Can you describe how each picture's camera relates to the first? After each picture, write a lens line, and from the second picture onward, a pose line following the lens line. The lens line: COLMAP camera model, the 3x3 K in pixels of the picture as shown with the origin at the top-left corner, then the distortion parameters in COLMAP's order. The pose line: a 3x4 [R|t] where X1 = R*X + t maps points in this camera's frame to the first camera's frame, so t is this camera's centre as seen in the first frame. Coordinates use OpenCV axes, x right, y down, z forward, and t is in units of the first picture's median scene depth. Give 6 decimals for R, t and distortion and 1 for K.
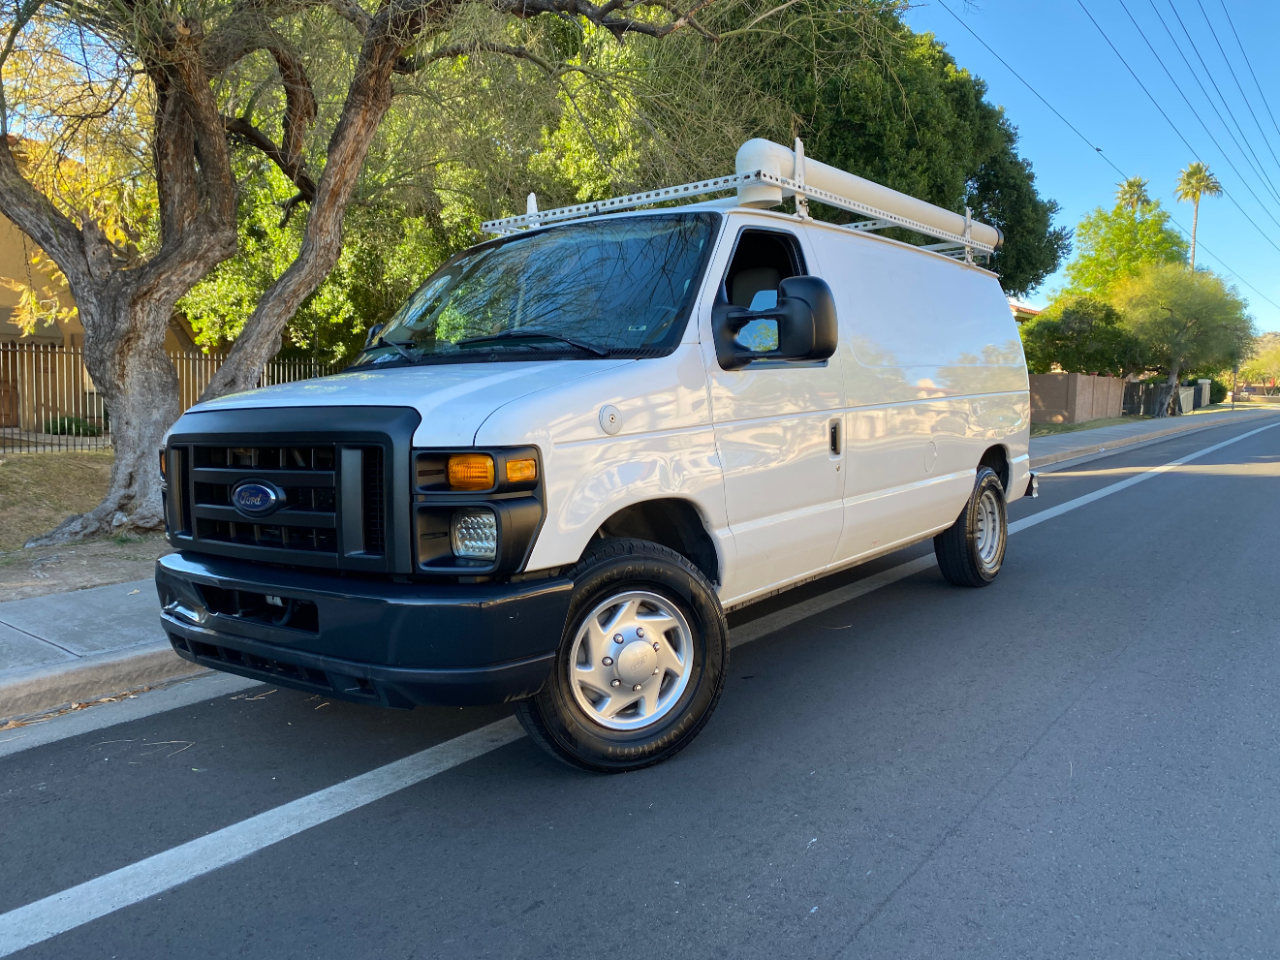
lens RADIAL K [[971.0, 0, 638.8], [0, 971.0, 487.8], [0, 0, 1]] dist [0.025454, -0.018038]
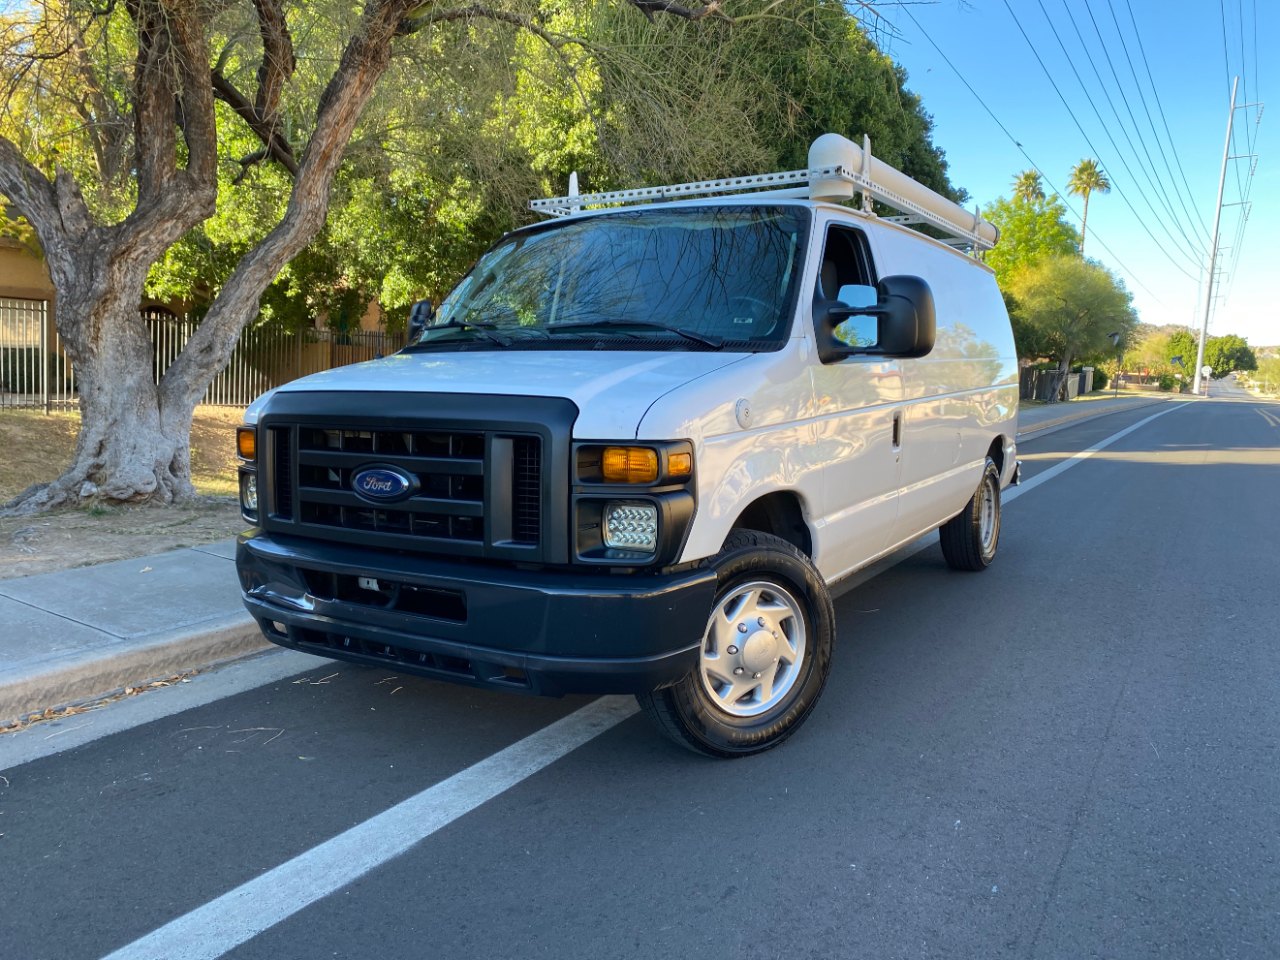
lens RADIAL K [[971.0, 0, 639.7], [0, 971.0, 486.1], [0, 0, 1]] dist [0.025454, -0.018038]
pose [[0.994577, 0.017816, 0.102462, -0.188660], [-0.020626, 0.999438, 0.026433, -0.014671], [-0.101933, -0.028403, 0.994386, -0.001180]]
